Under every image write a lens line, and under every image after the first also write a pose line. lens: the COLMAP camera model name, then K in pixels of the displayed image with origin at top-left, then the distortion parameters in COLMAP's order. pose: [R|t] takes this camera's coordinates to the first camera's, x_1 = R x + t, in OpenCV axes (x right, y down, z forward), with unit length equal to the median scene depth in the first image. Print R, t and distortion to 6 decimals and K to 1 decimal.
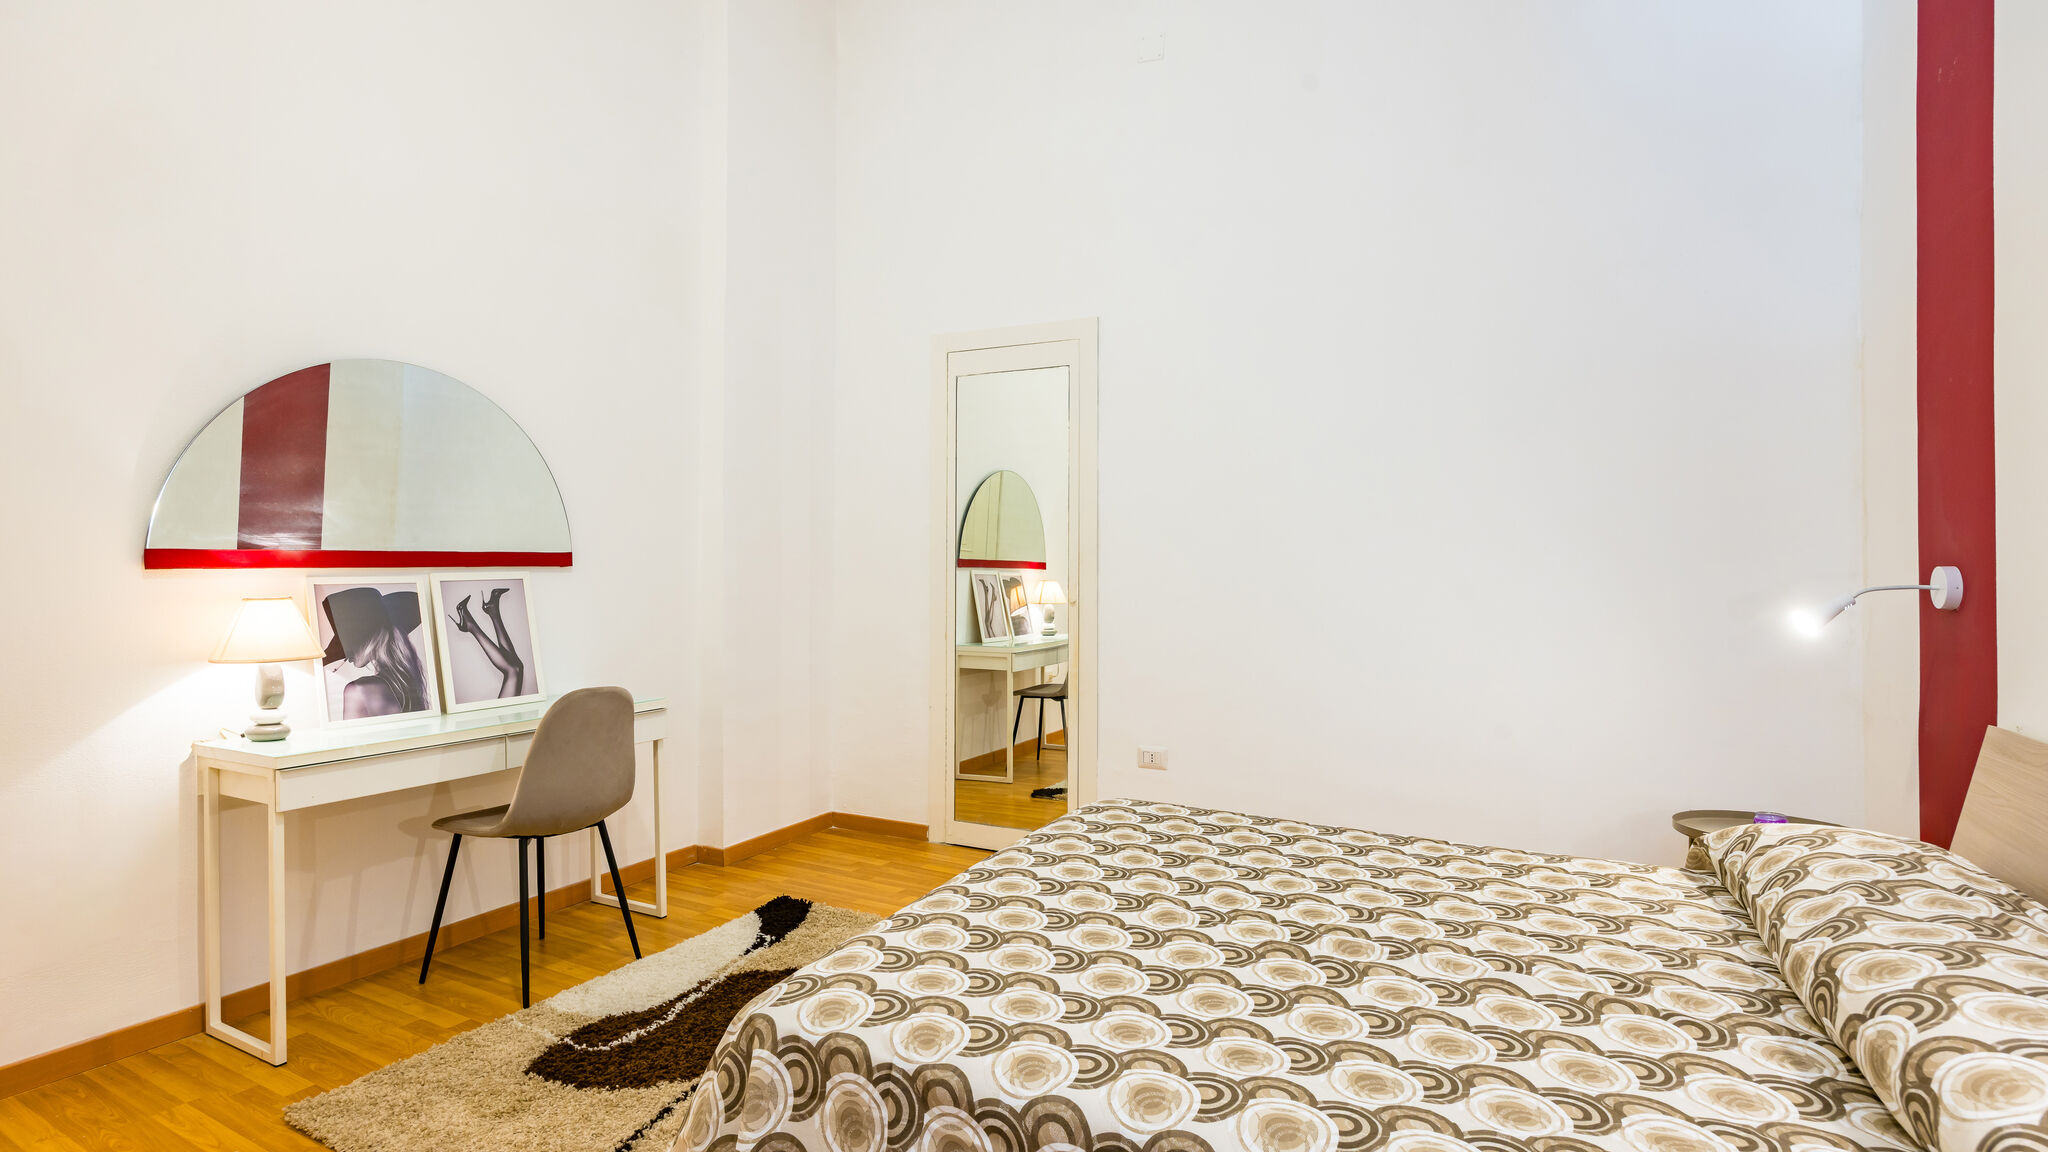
lens RADIAL K [[1041.5, 0, 1022.0], [0, 1041.5, 574.7], [0, 0, 1]] dist [0.001611, 0.001747]
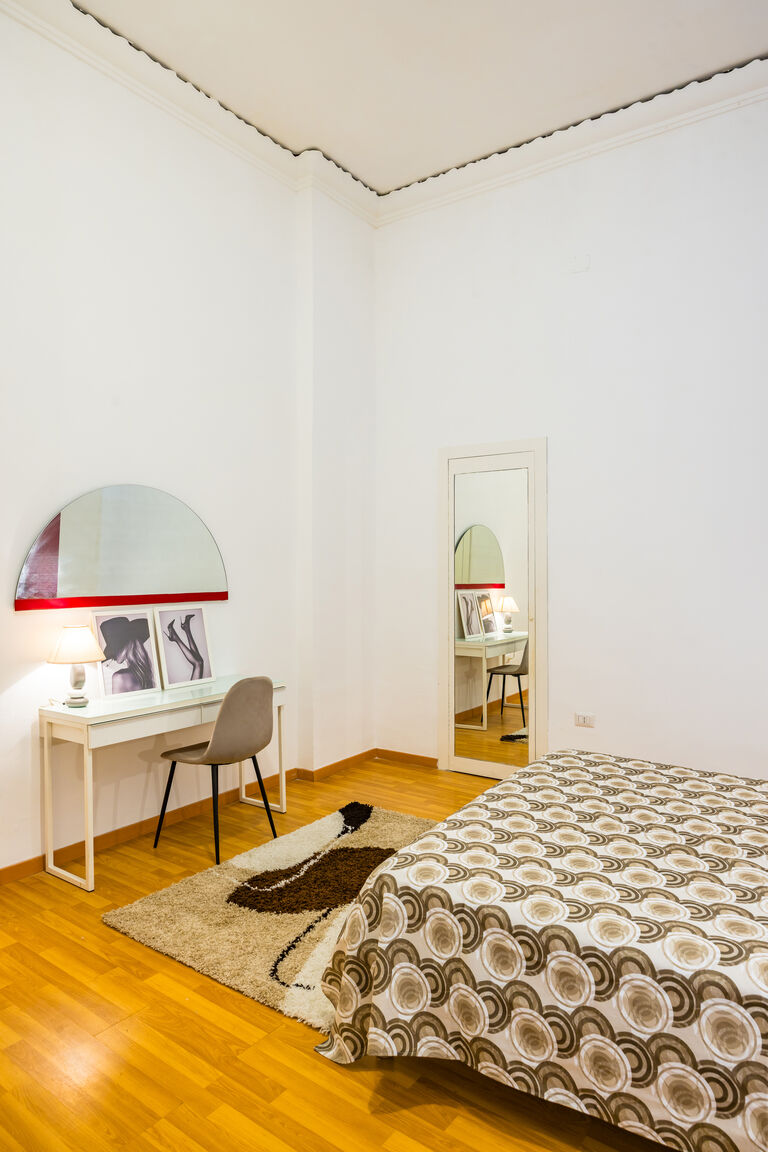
lens RADIAL K [[720.6, 0, 387.7], [0, 720.6, 573.9], [0, 0, 1]] dist [0.005743, 0.001998]
pose [[0.993120, -0.006693, -0.116913, -0.060886], [0.006511, 0.999977, -0.001939, -0.064655], [0.116923, 0.001165, 0.993140, -0.162806]]
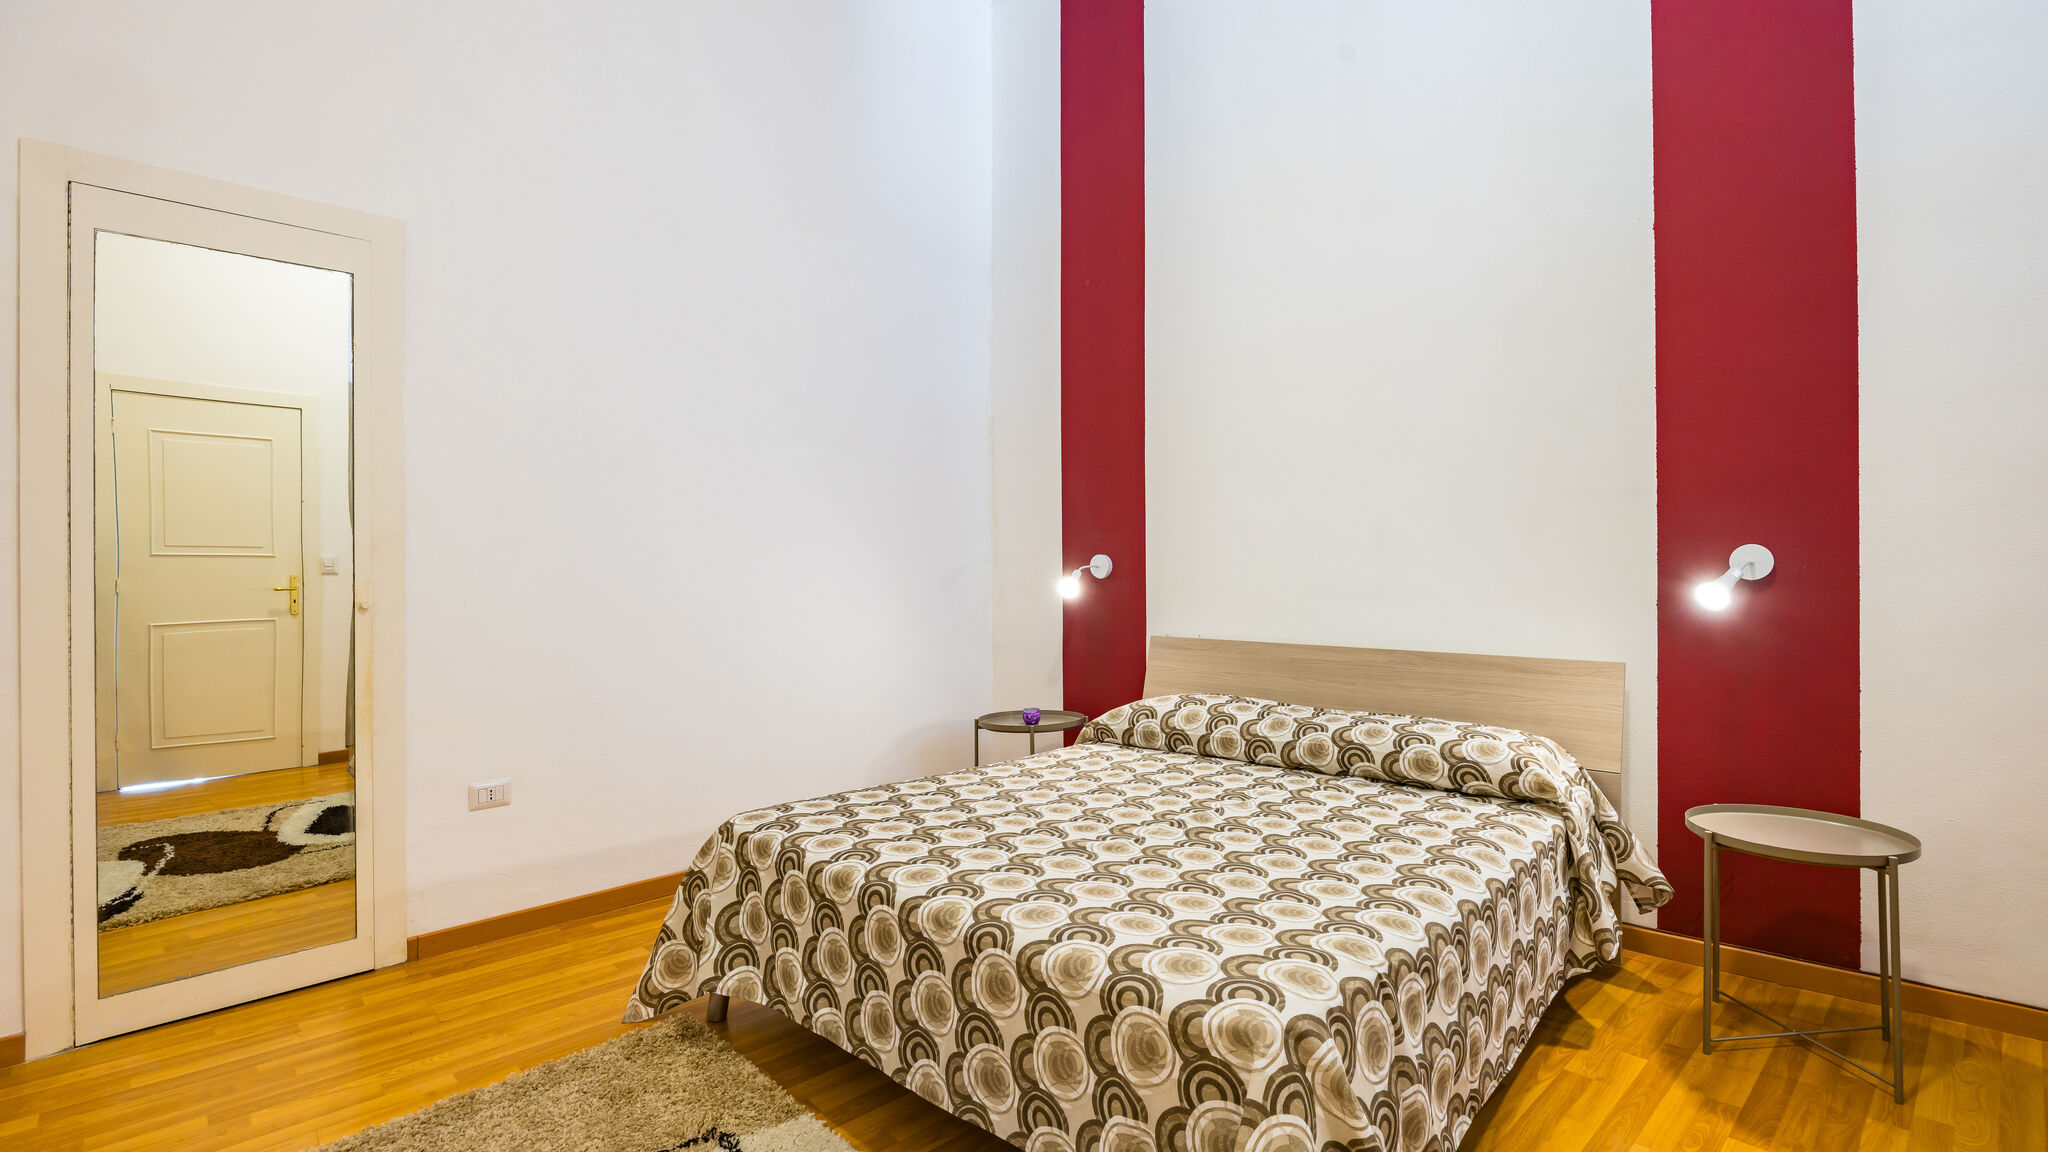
lens RADIAL K [[958.8, 0, 1032.6], [0, 958.8, 570.3], [0, 0, 1]] dist [-0.008146, 0.000112]
pose [[0.256820, -0.006555, 0.966437, -0.716829], [0.007980, 0.999957, 0.004662, 0.008119], [-0.966426, 0.006515, 0.256862, 0.630544]]
